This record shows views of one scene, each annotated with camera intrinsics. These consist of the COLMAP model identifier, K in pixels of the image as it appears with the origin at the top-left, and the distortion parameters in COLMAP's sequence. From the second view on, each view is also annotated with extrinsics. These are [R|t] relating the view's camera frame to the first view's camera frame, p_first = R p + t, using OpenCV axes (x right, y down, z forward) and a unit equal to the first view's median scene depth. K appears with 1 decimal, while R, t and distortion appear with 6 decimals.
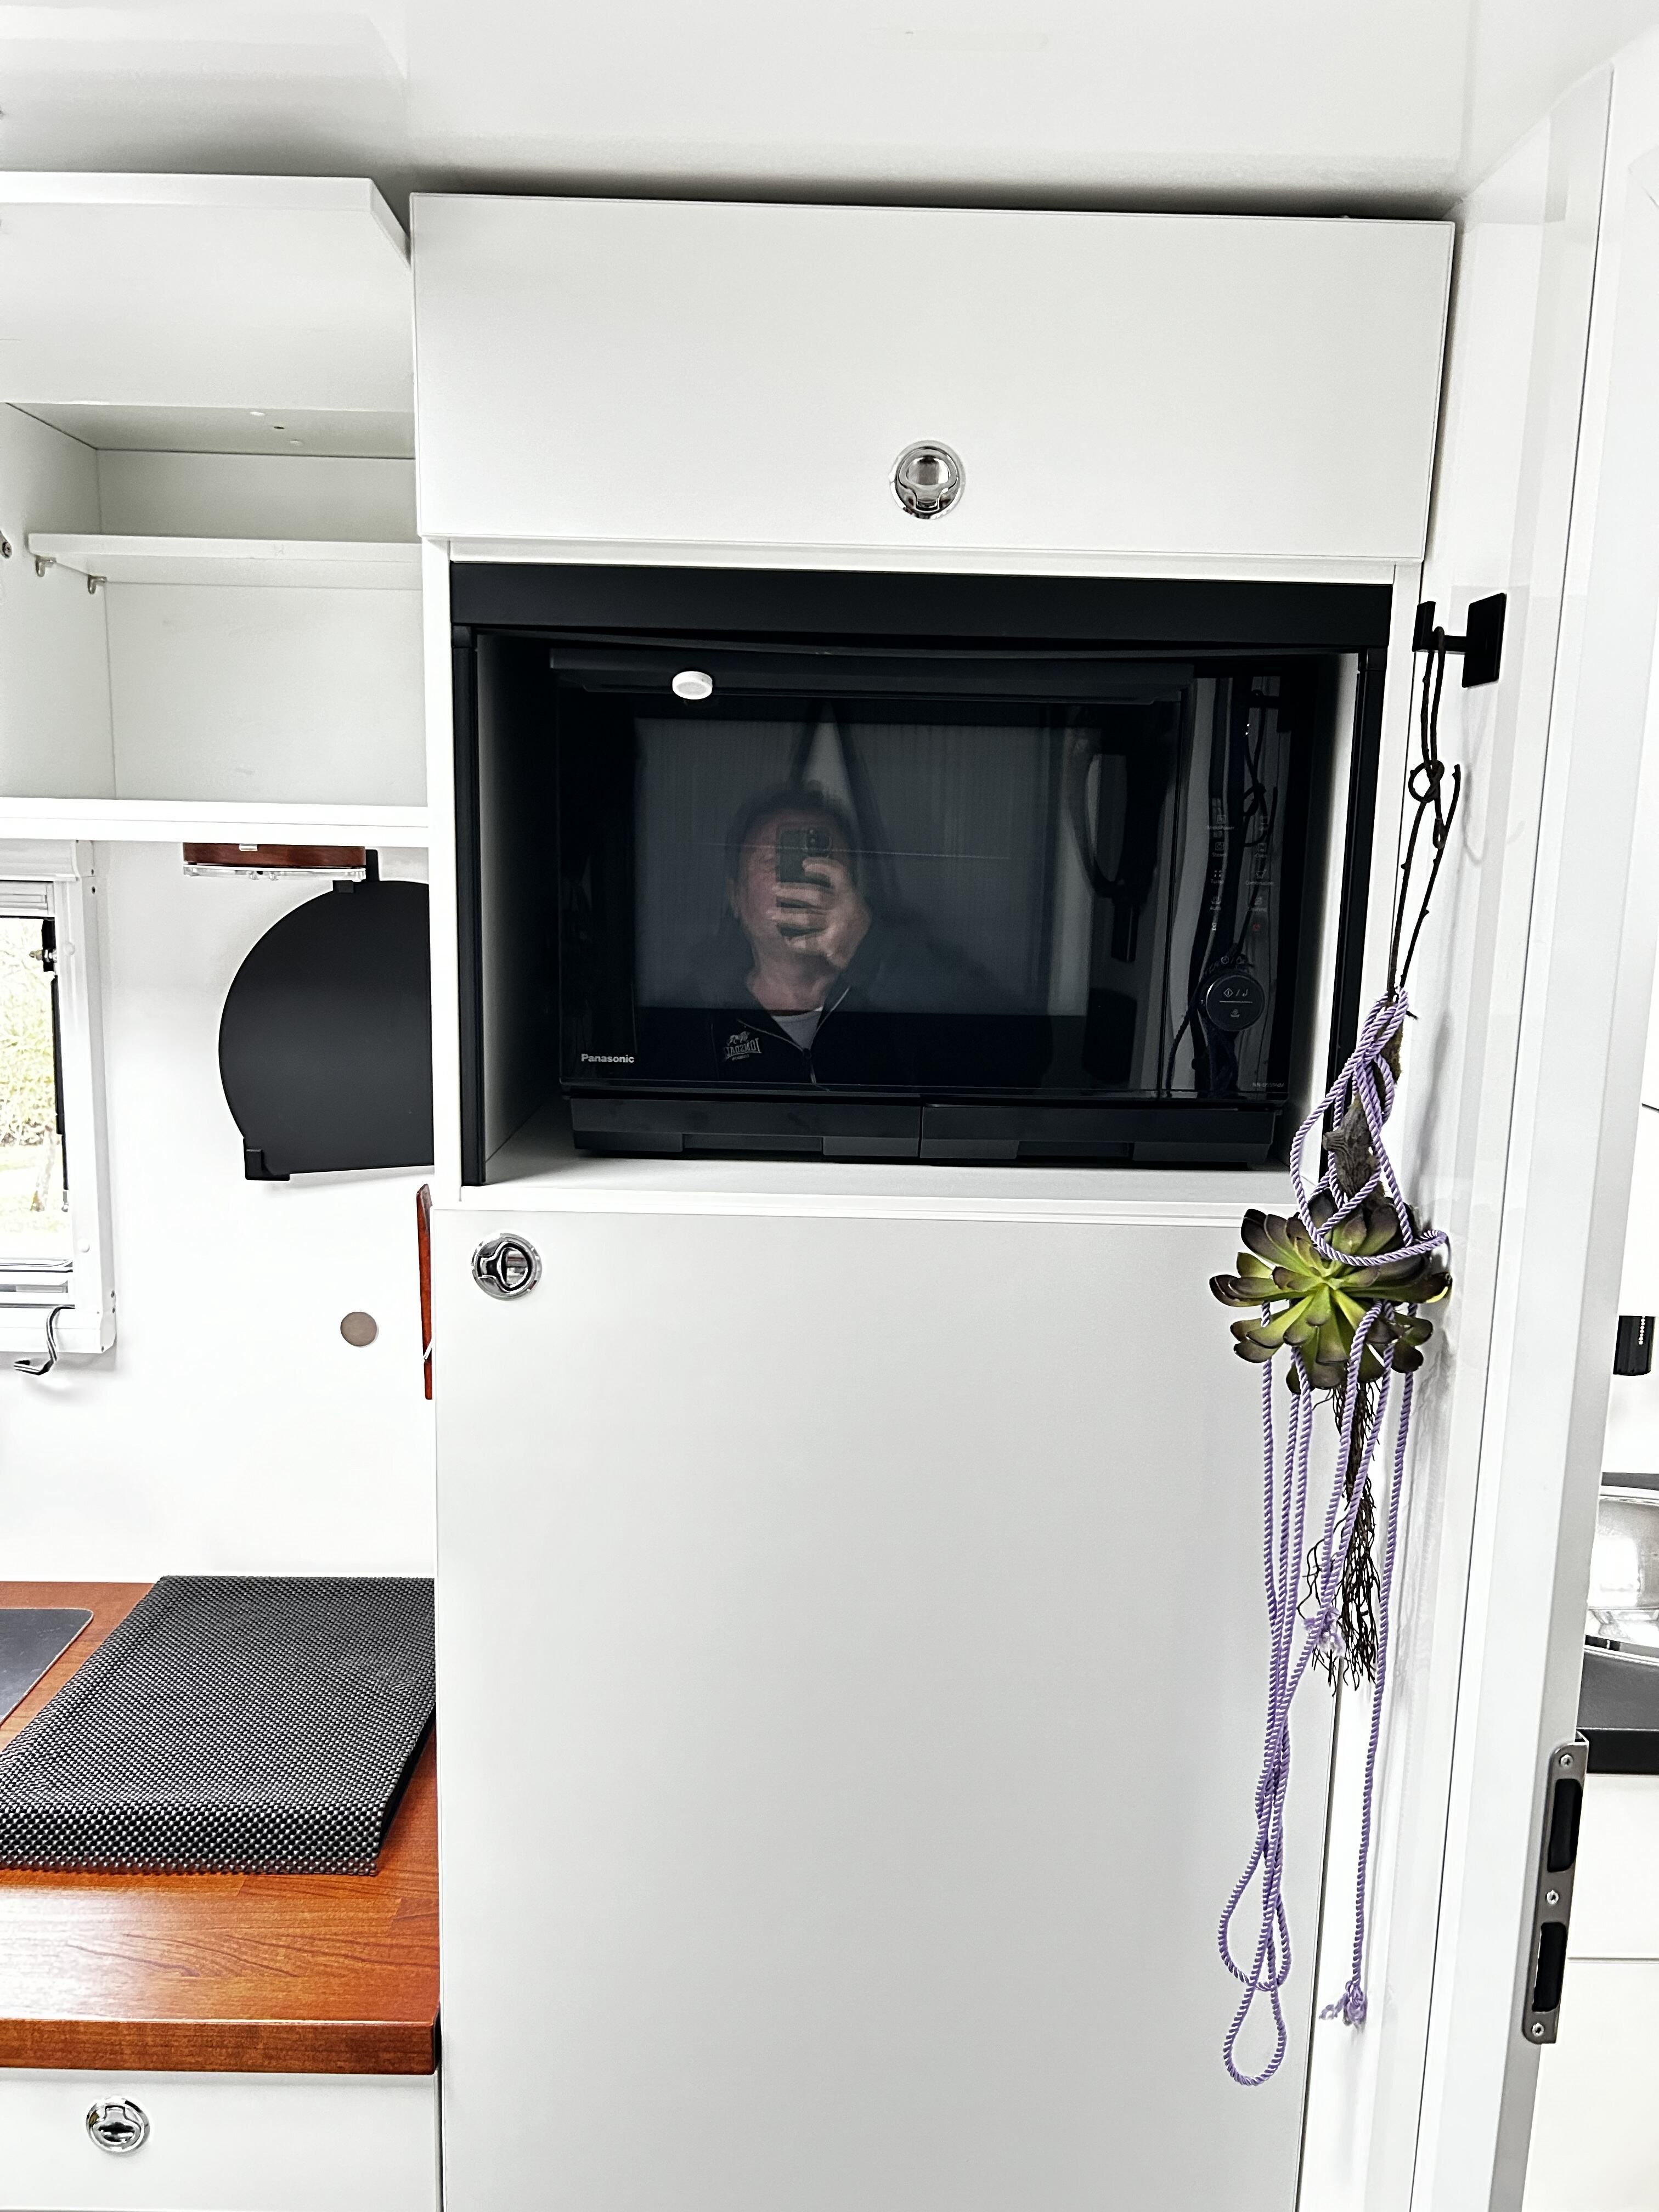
lens RADIAL K [[1684.6, 0, 829.5], [0, 1684.6, 1106.0], [0, 0, 1]] dist [0.039513, -0.056077]
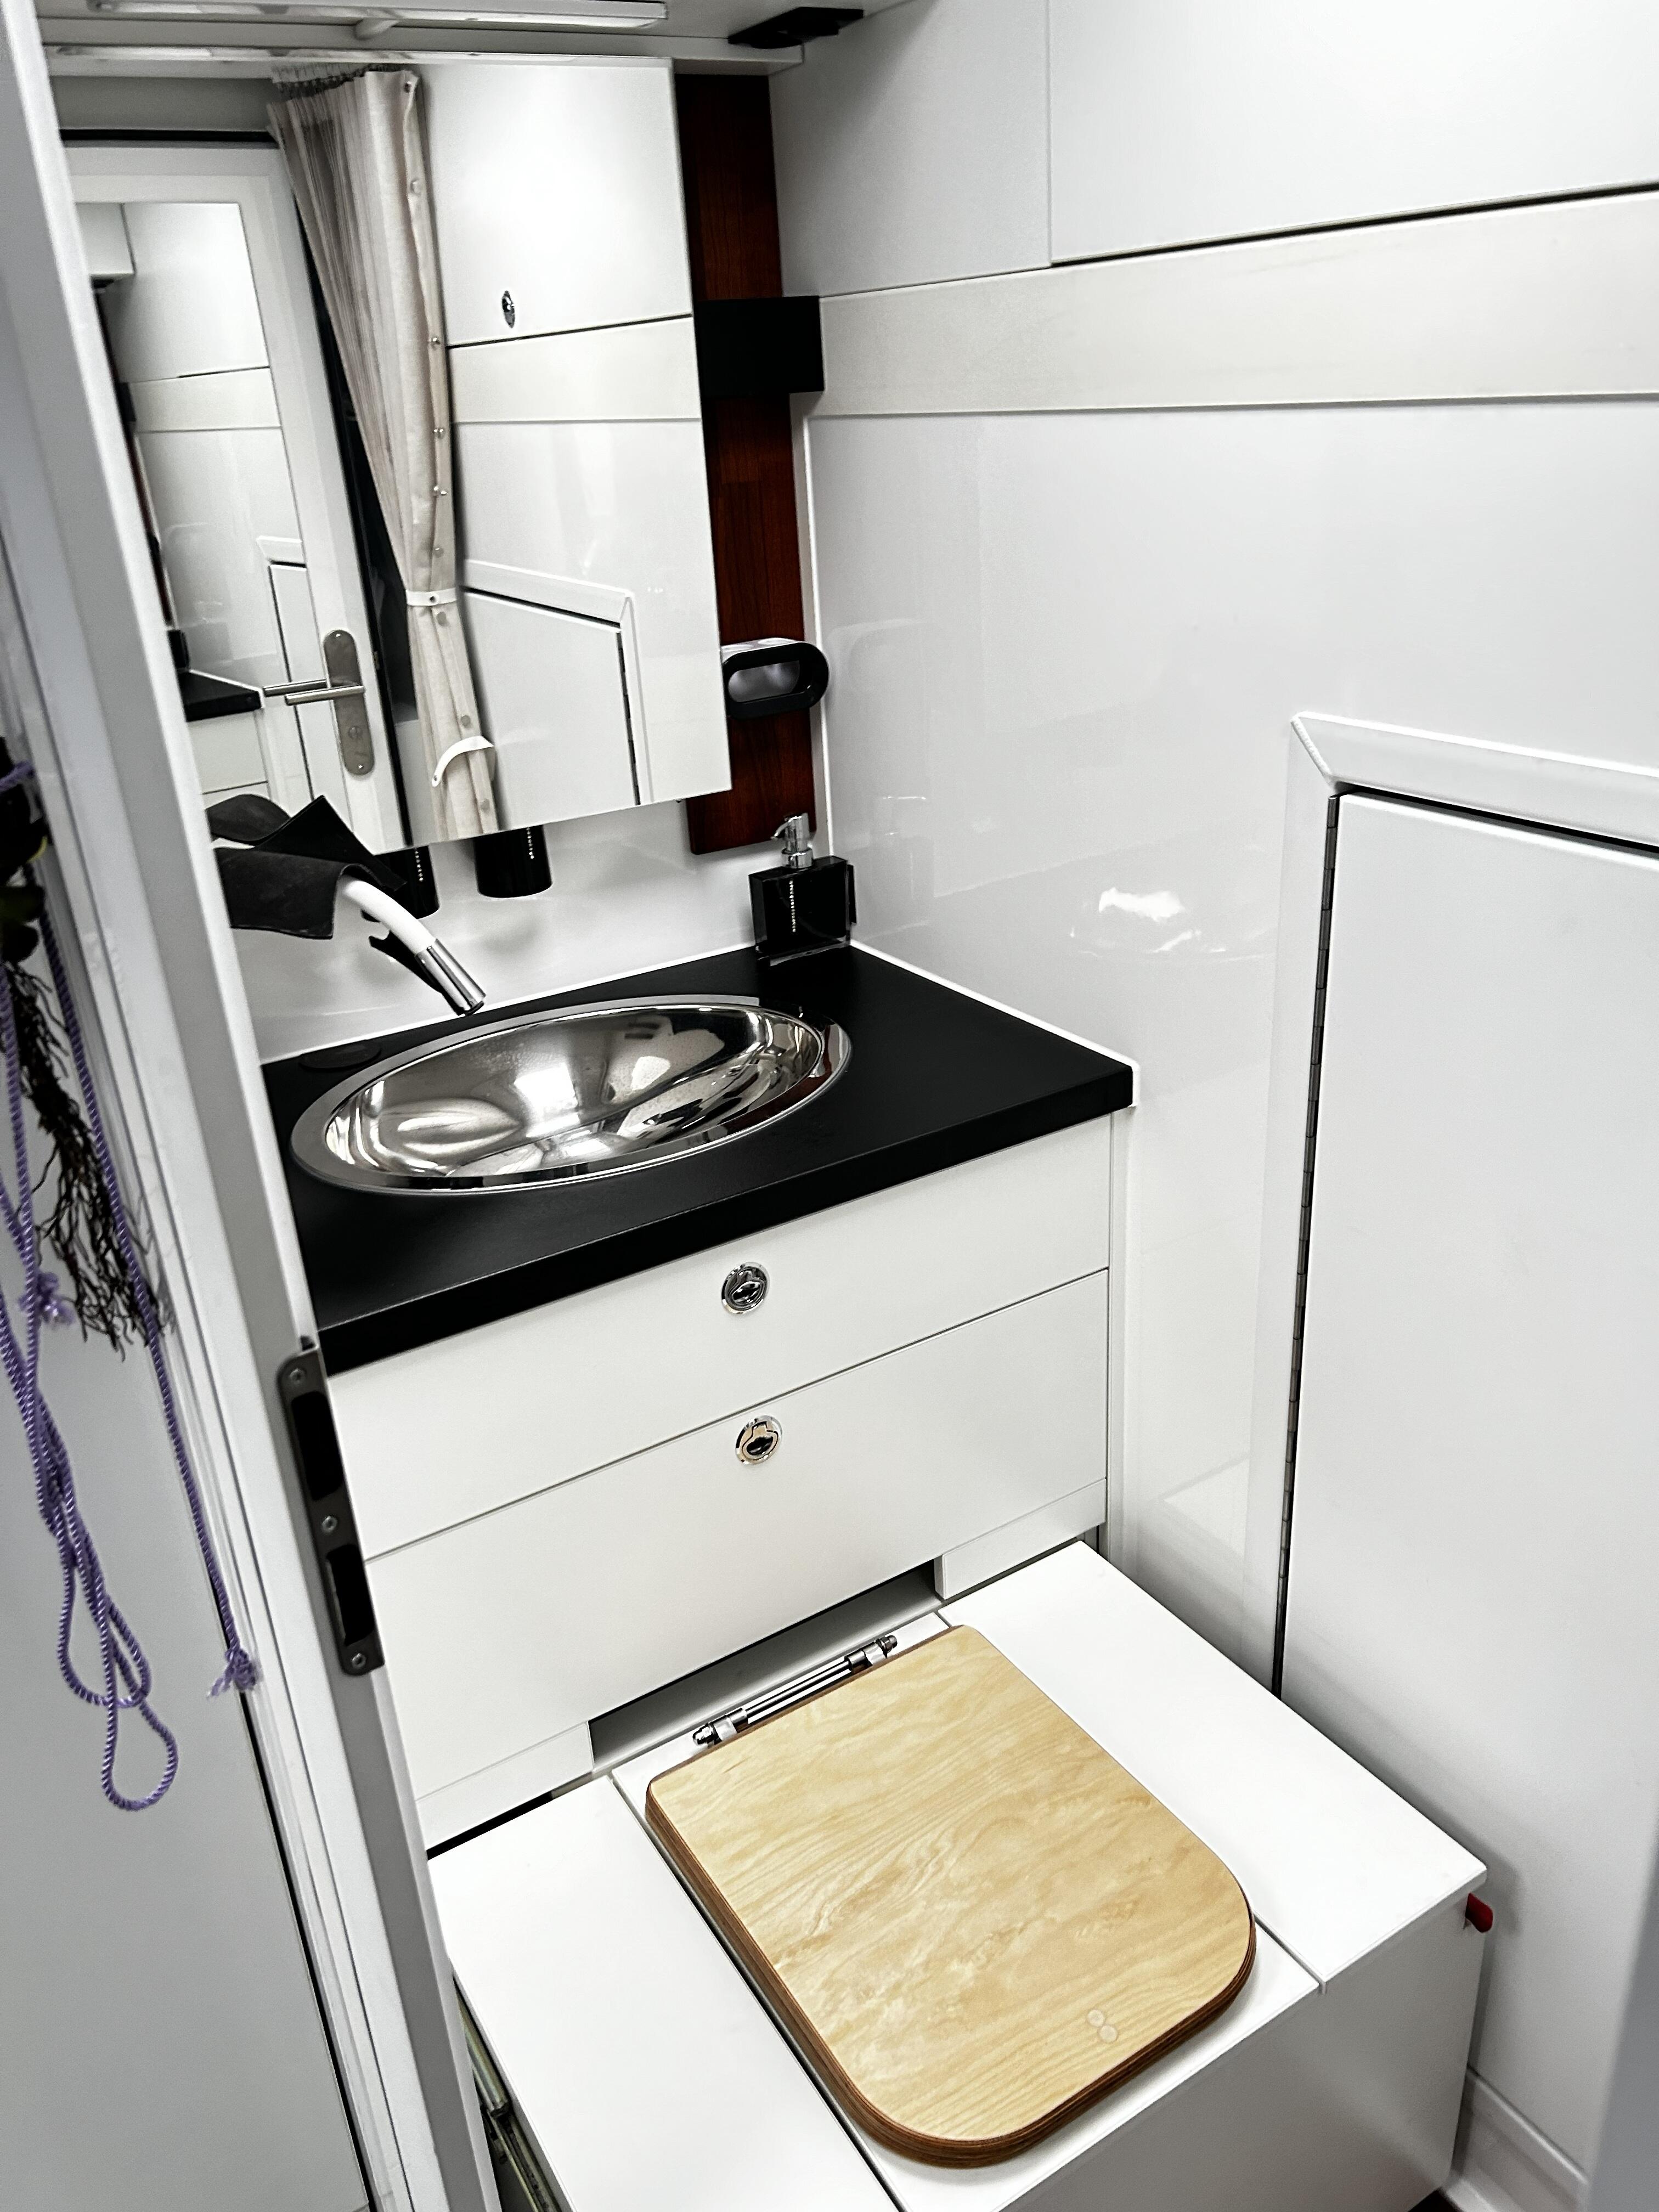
lens RADIAL K [[1683.6, 0, 829.5], [0, 1683.6, 1106.0], [0, 0, 1]] dist [0.068283, 0.001004]
pose [[0.853051, -0.280012, 0.440337, 0.263505], [0.168287, 0.946373, 0.275785, 0.060995], [-0.493946, -0.161156, 0.854427, 0.145648]]
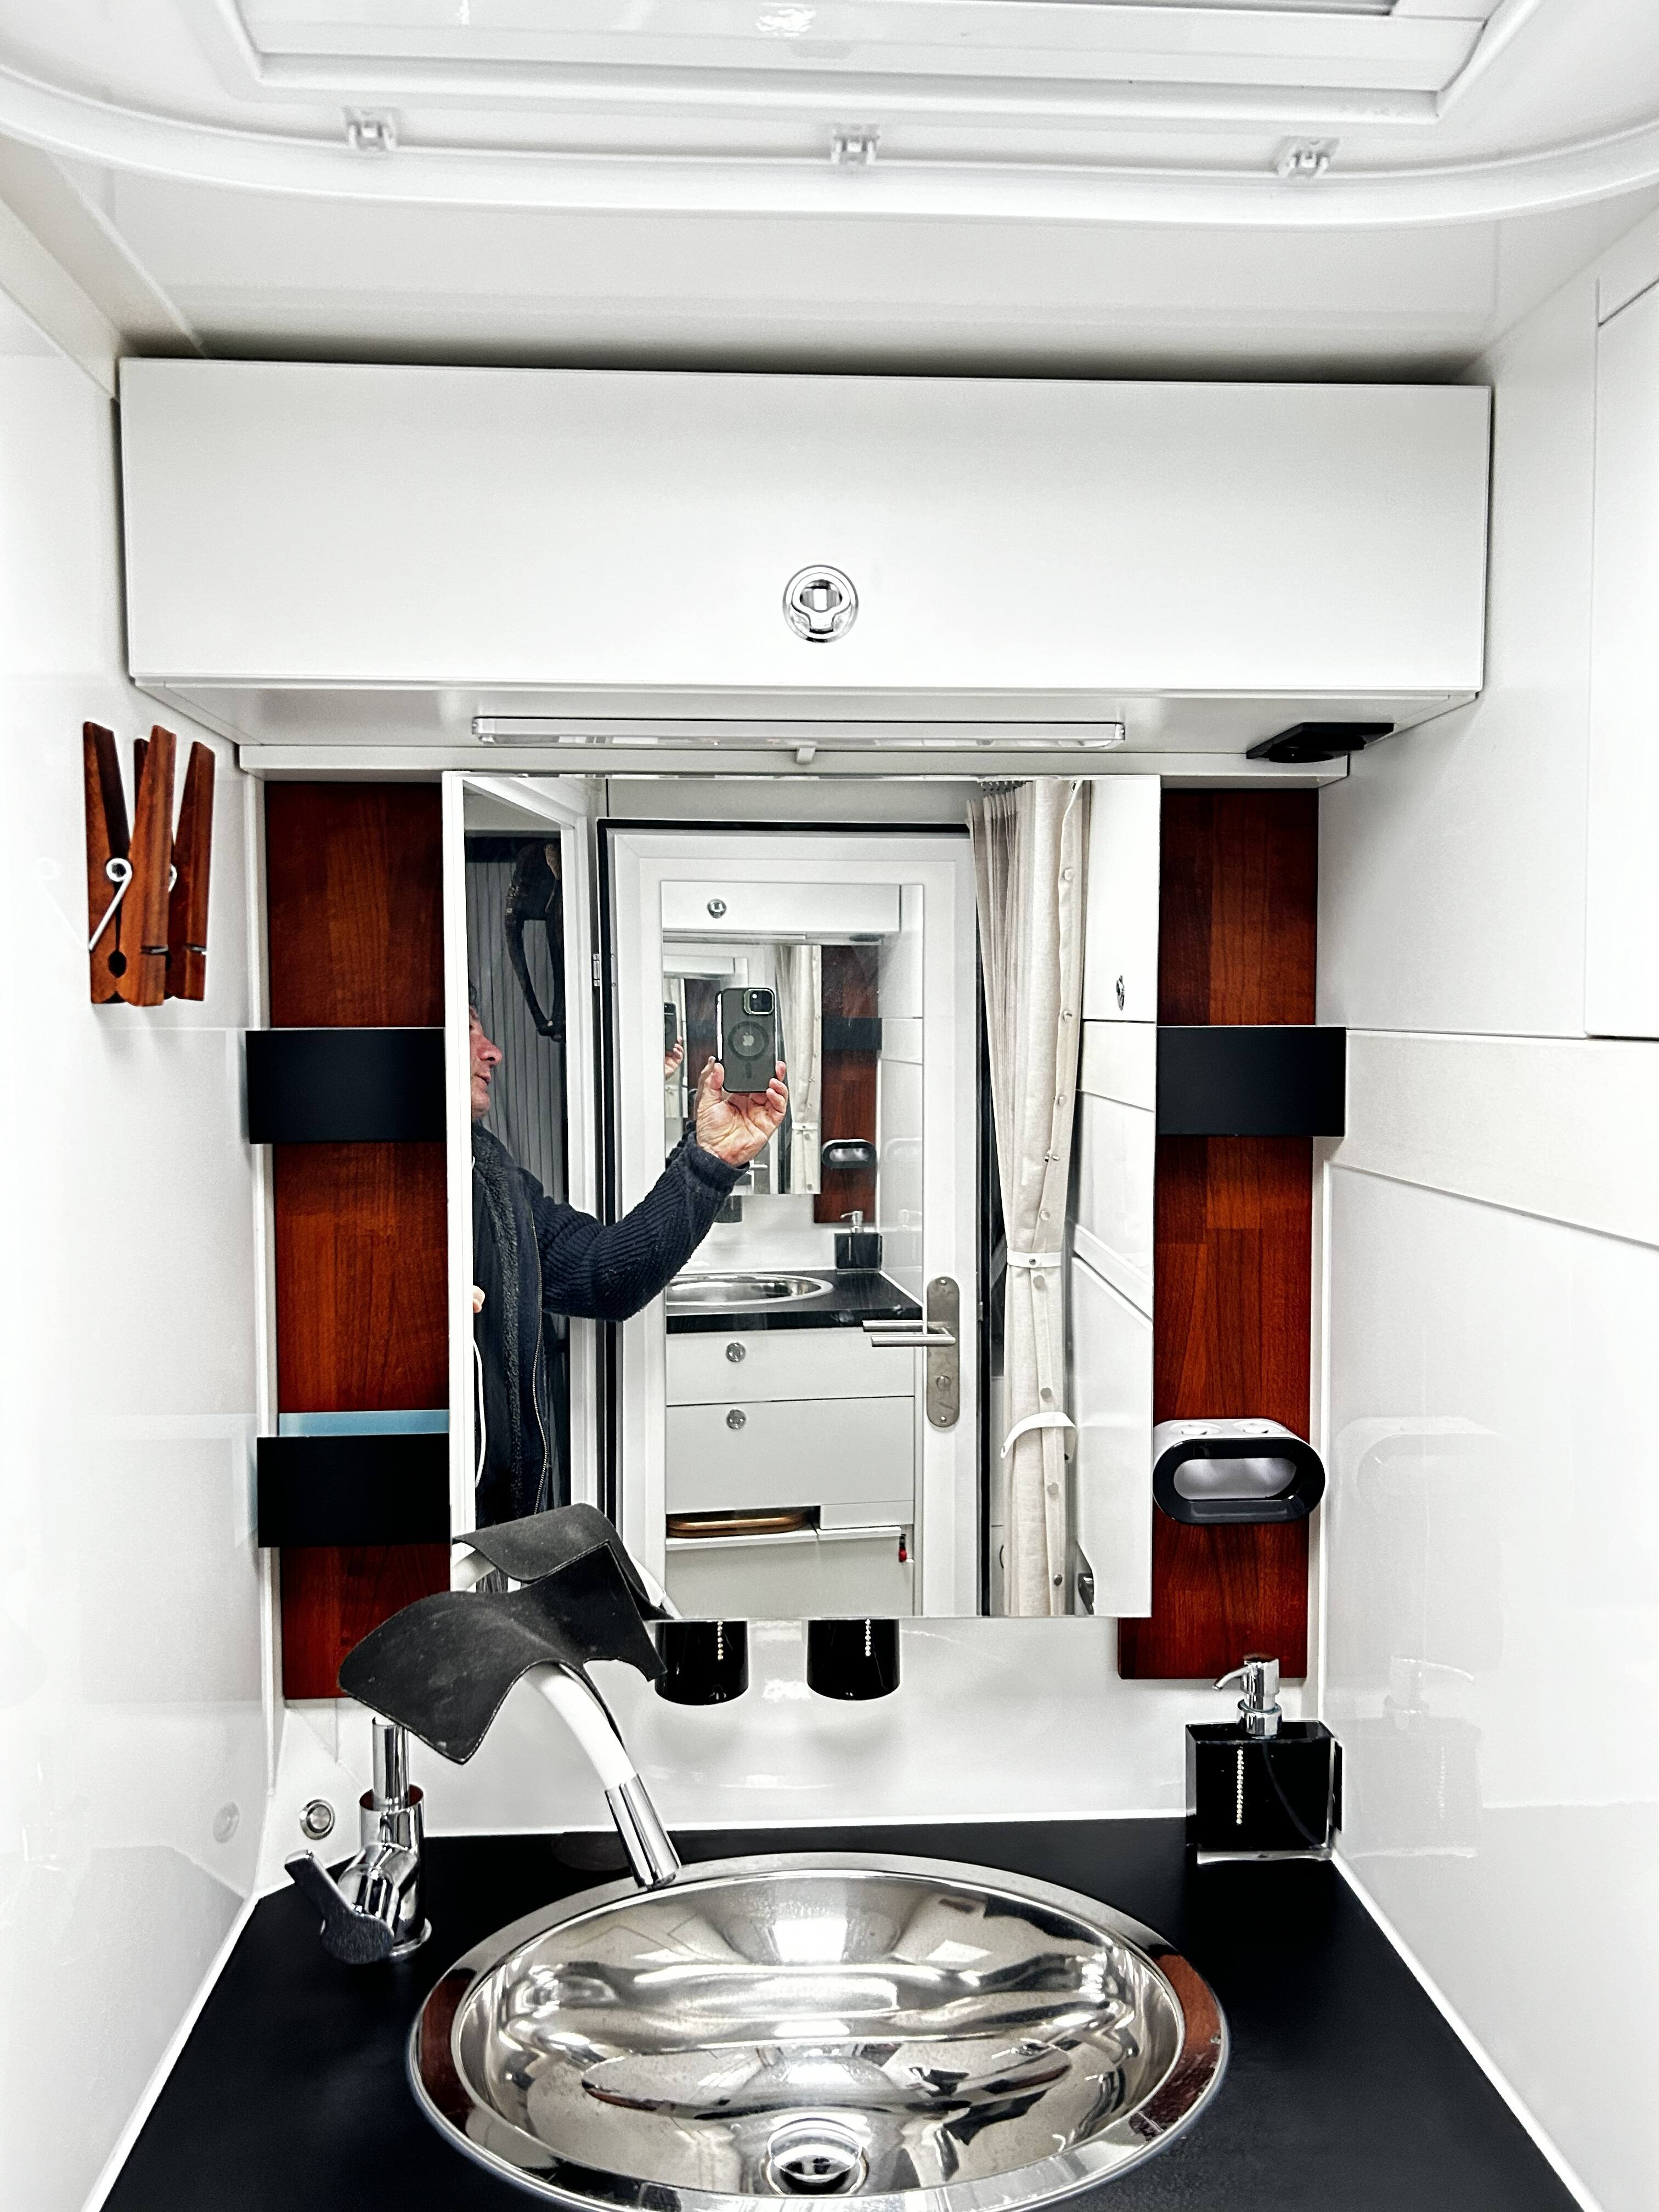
lens RADIAL K [[1696.2, 0, 829.5], [0, 1696.2, 1106.0], [0, 0, 1]] dist [0.000184, -0.128108]
pose [[0.998745, -0.028044, 0.041506, 0.759001], [0.032075, 0.994483, -0.099873, -0.052274], [-0.038477, 0.101079, 0.994134, 0.444666]]
